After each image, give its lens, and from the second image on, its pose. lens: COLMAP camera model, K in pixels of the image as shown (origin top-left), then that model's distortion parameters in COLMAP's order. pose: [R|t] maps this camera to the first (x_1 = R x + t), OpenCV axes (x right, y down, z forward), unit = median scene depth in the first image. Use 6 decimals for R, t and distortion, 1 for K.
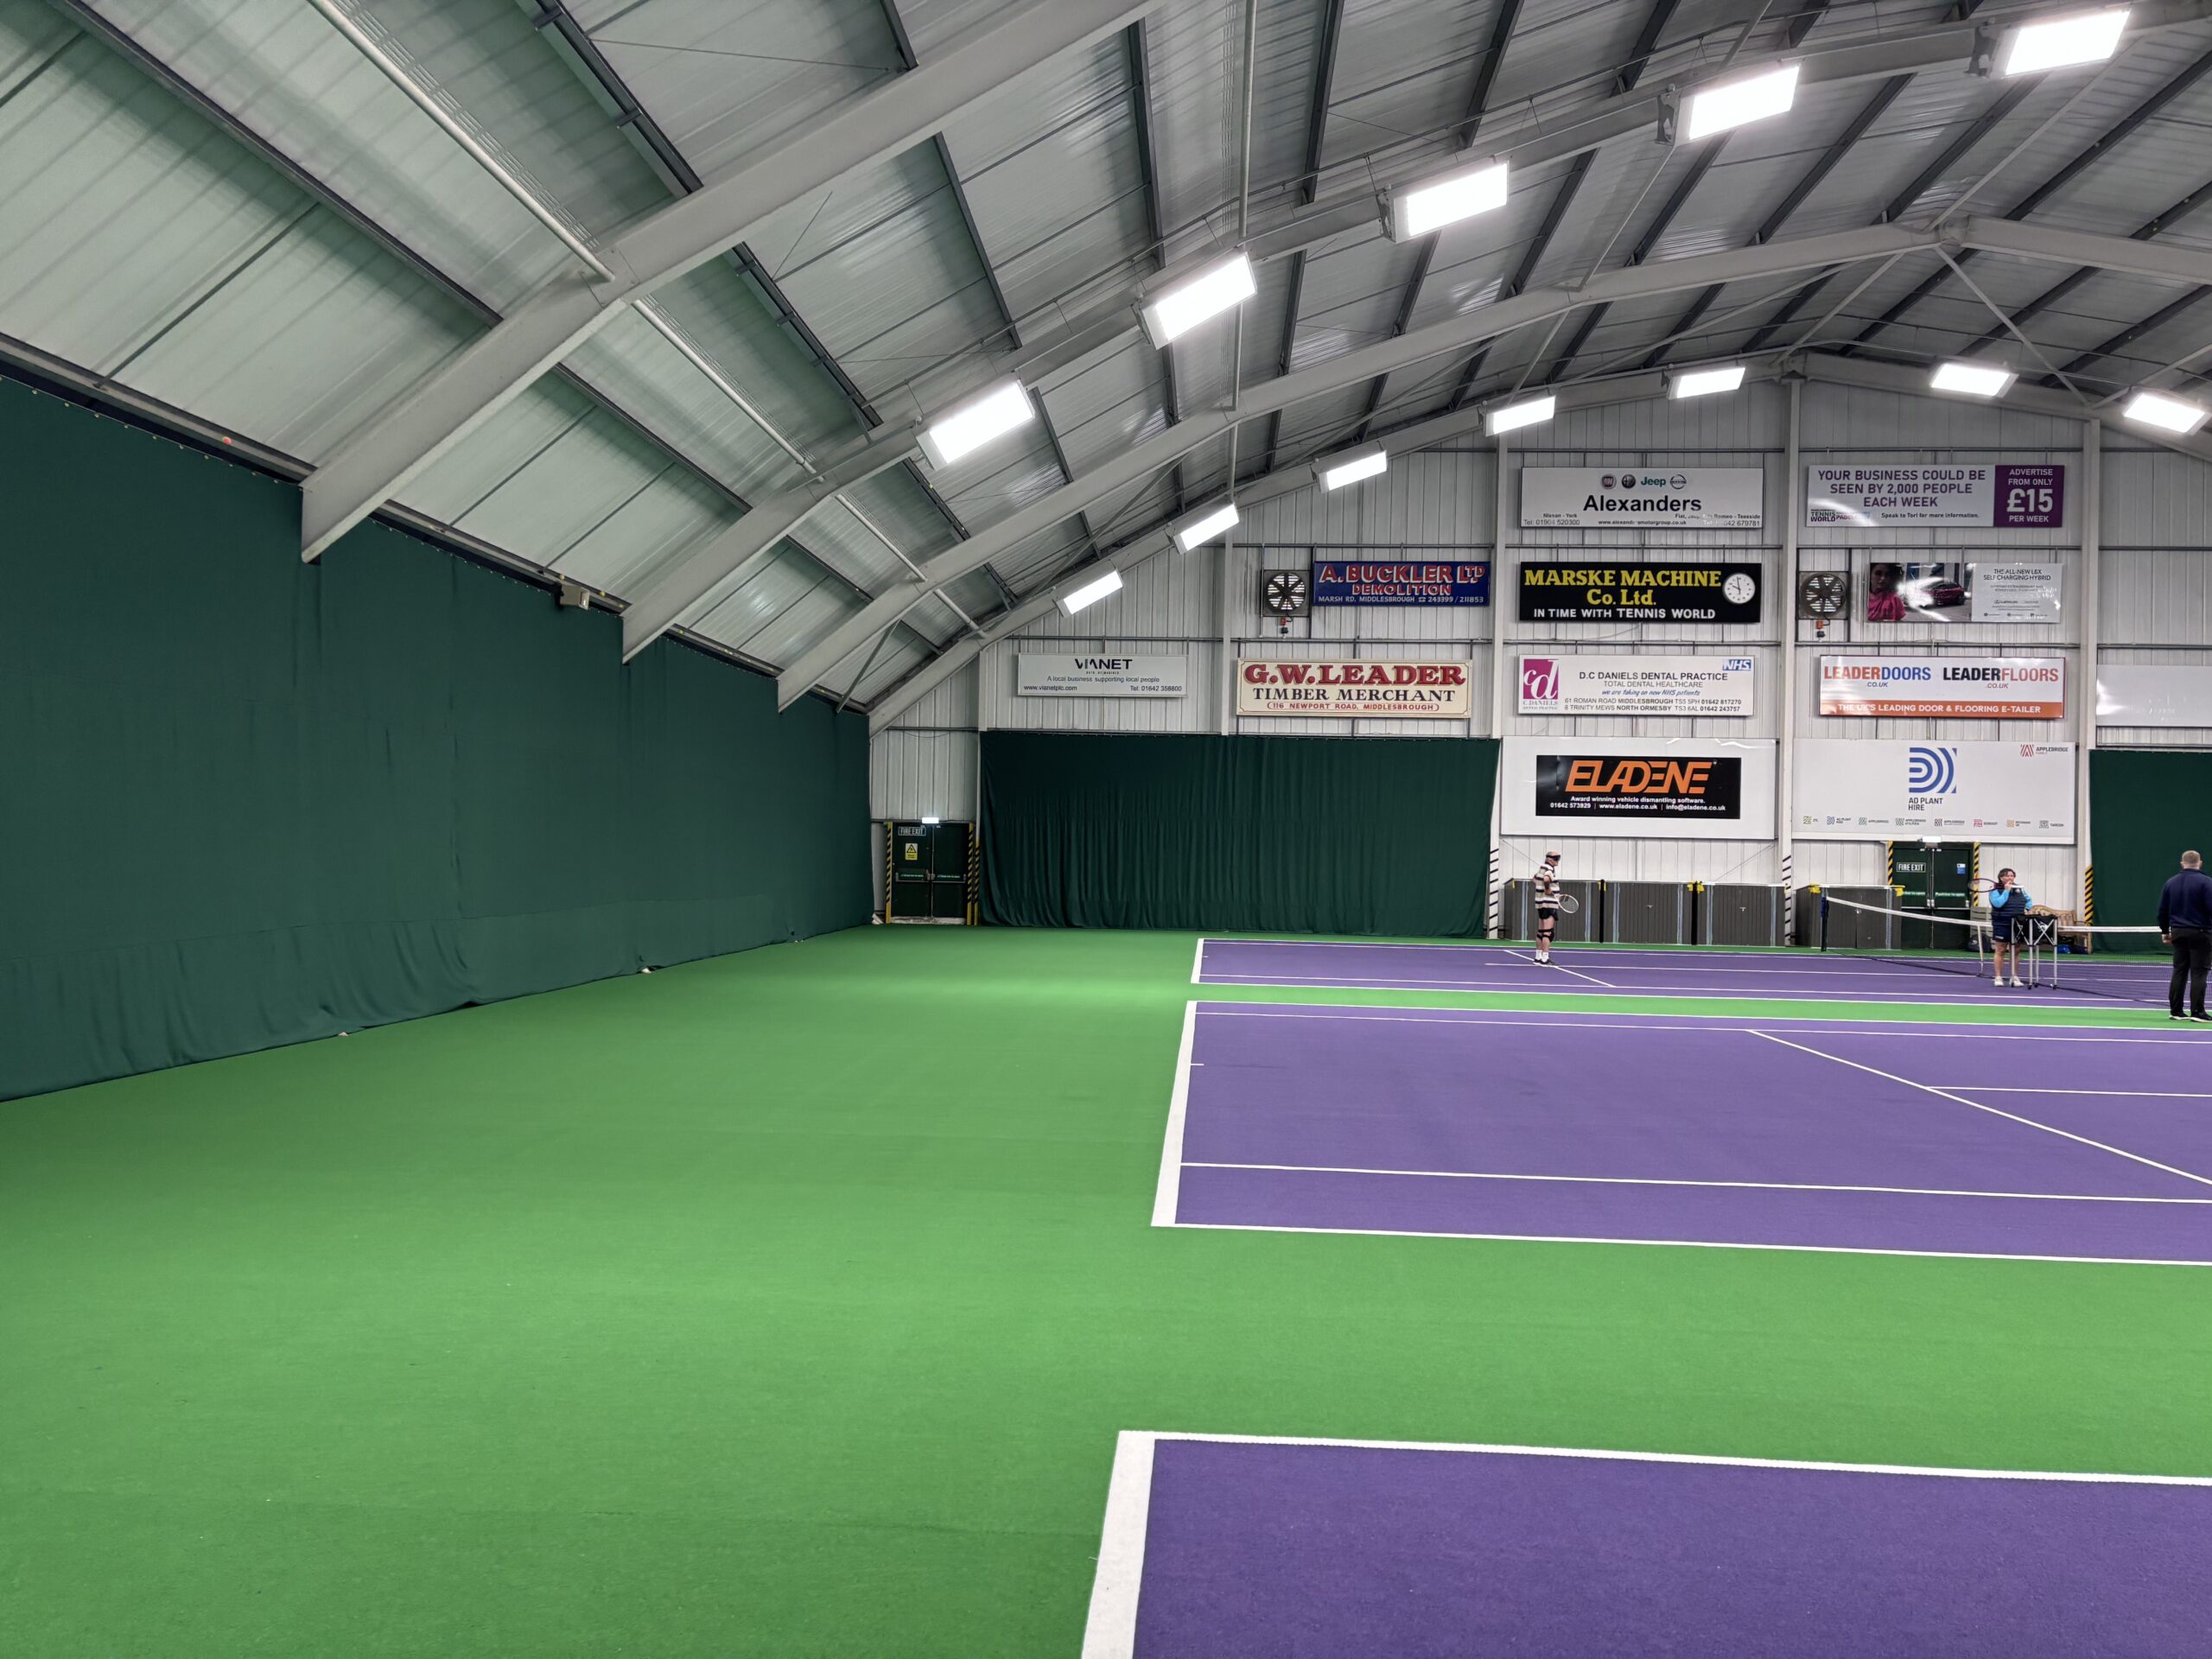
lens RADIAL K [[1684.7, 0, 1121.3], [0, 1684.7, 836.0], [0, 0, 1]] dist [0.082939, -0.071029]
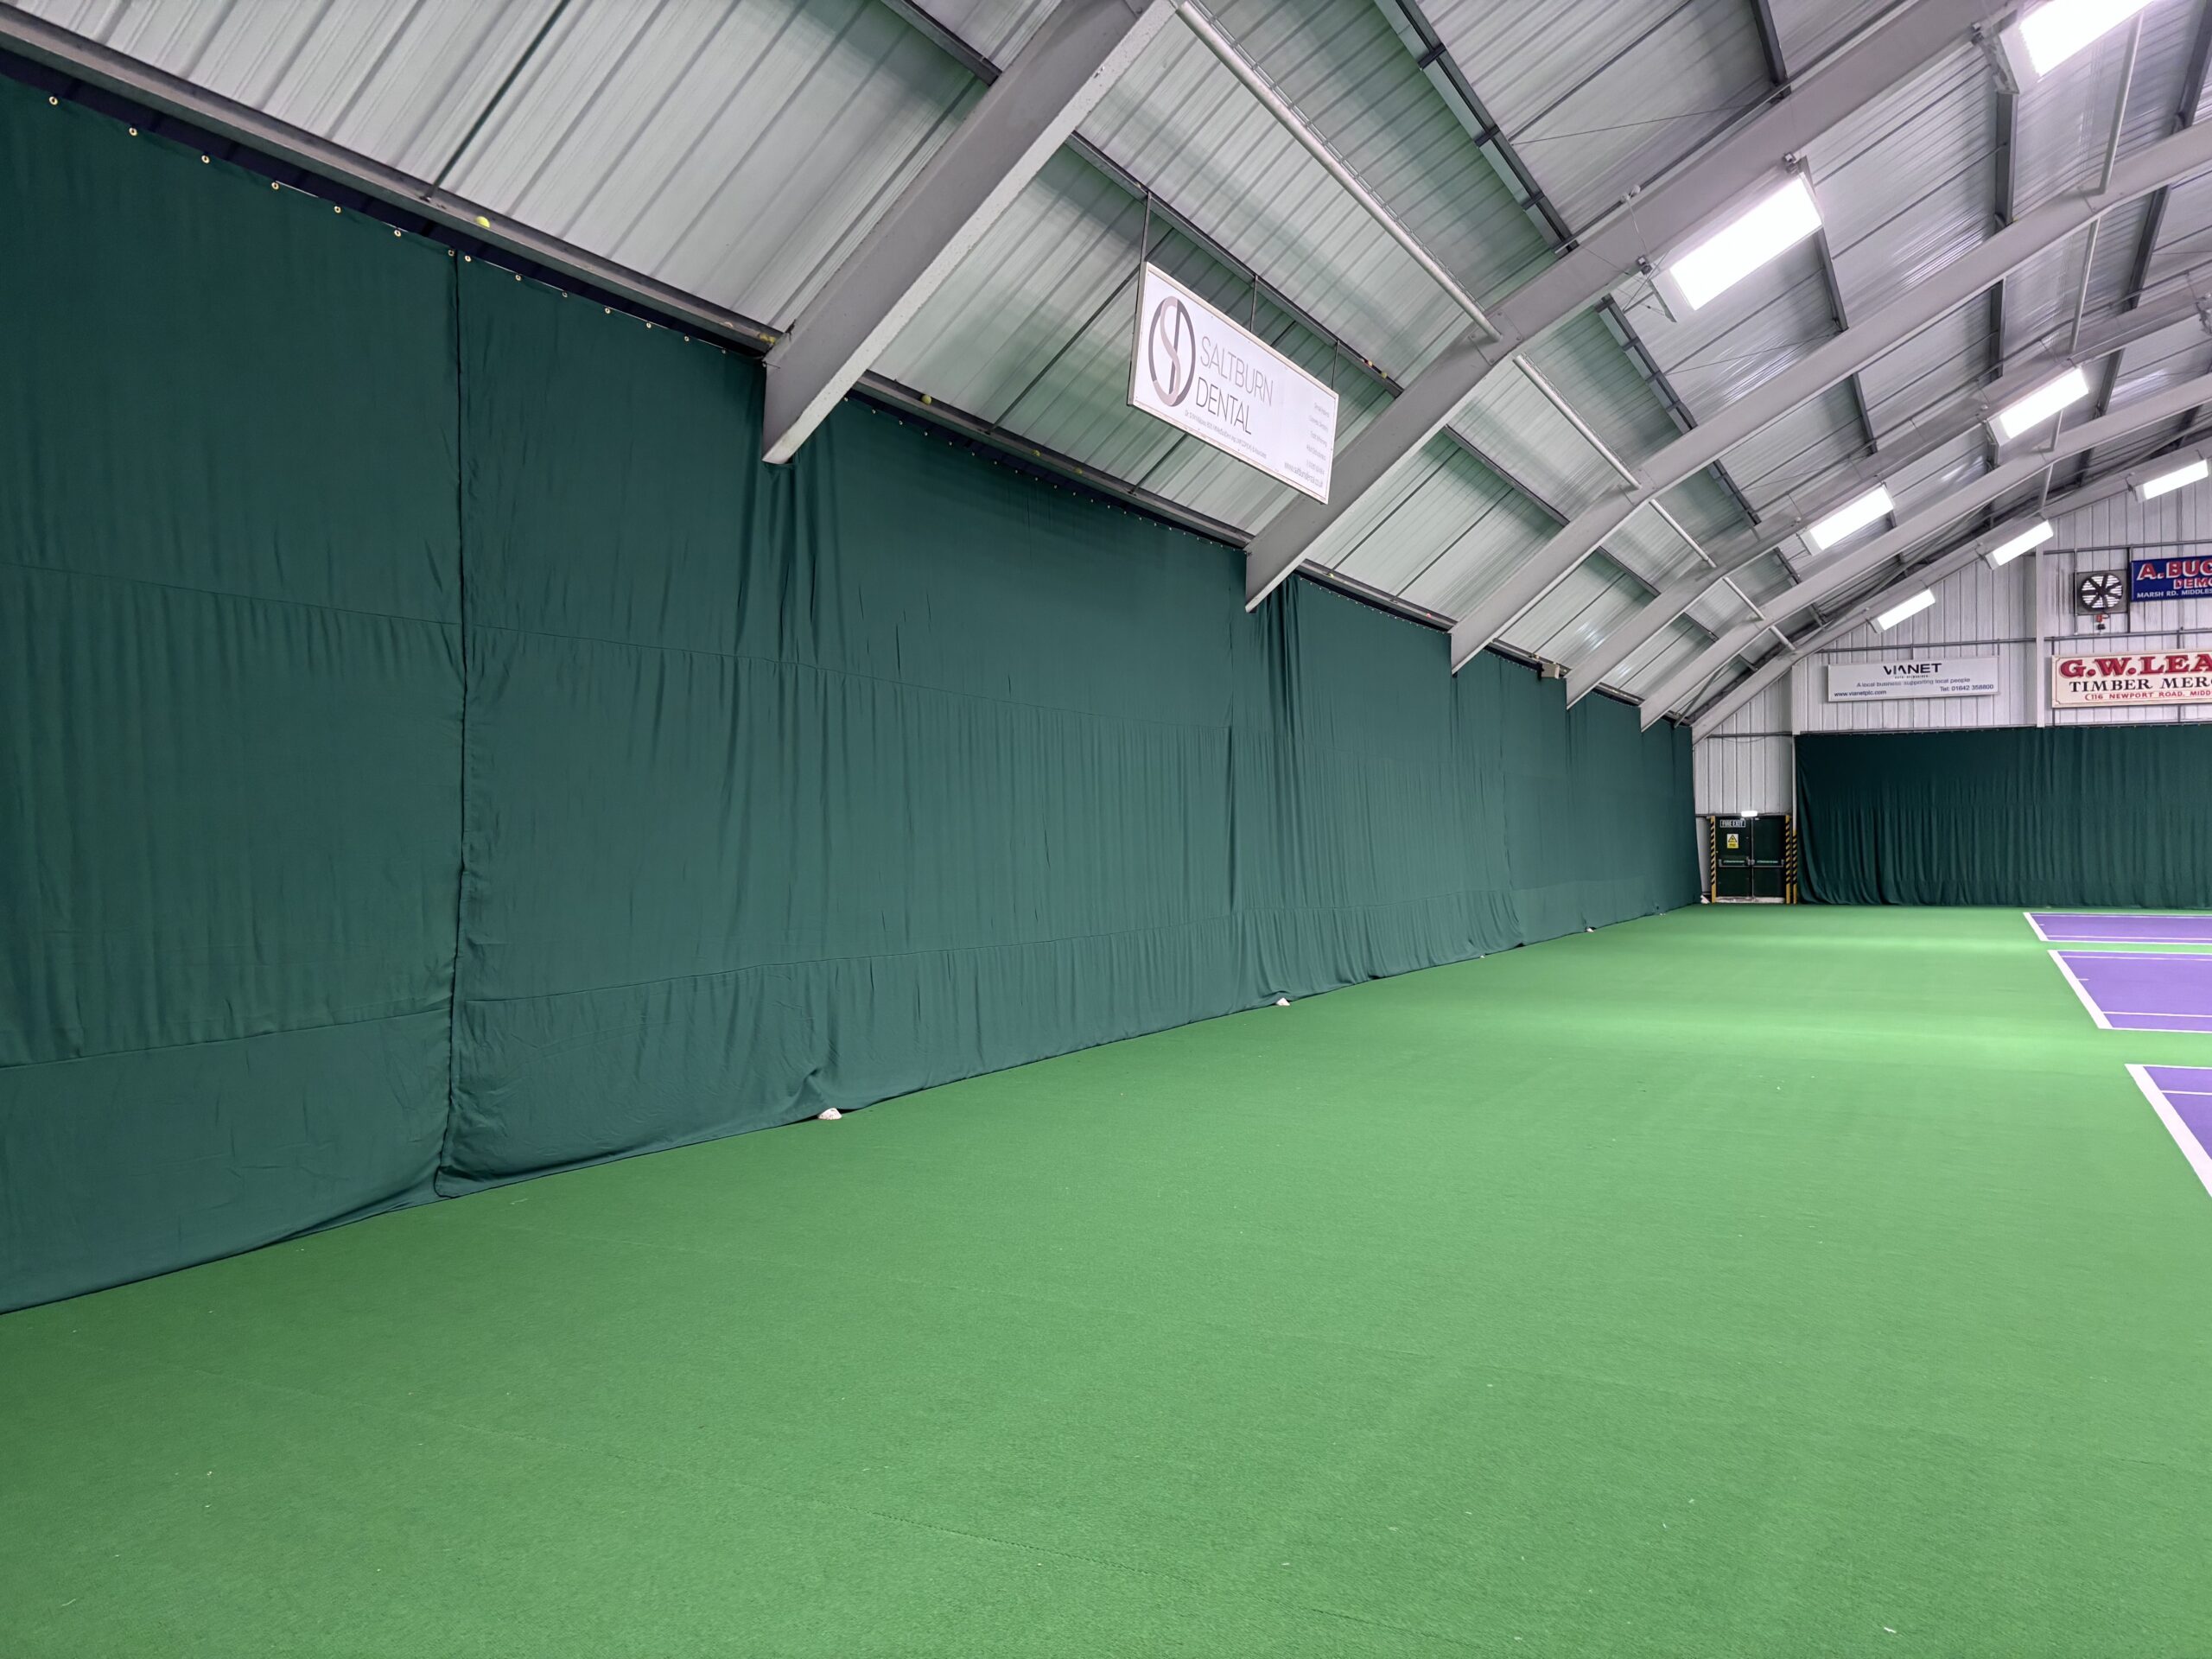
lens RADIAL K [[1684.7, 0, 1134.3], [0, 1684.7, 826.3], [0, 0, 1]] dist [0.082939, -0.071029]
pose [[0.919519, -0.030442, -0.391866, -0.039426], [0.029176, 0.999532, -0.009187, -0.002159], [0.391962, -0.002985, 0.919976, -0.220514]]
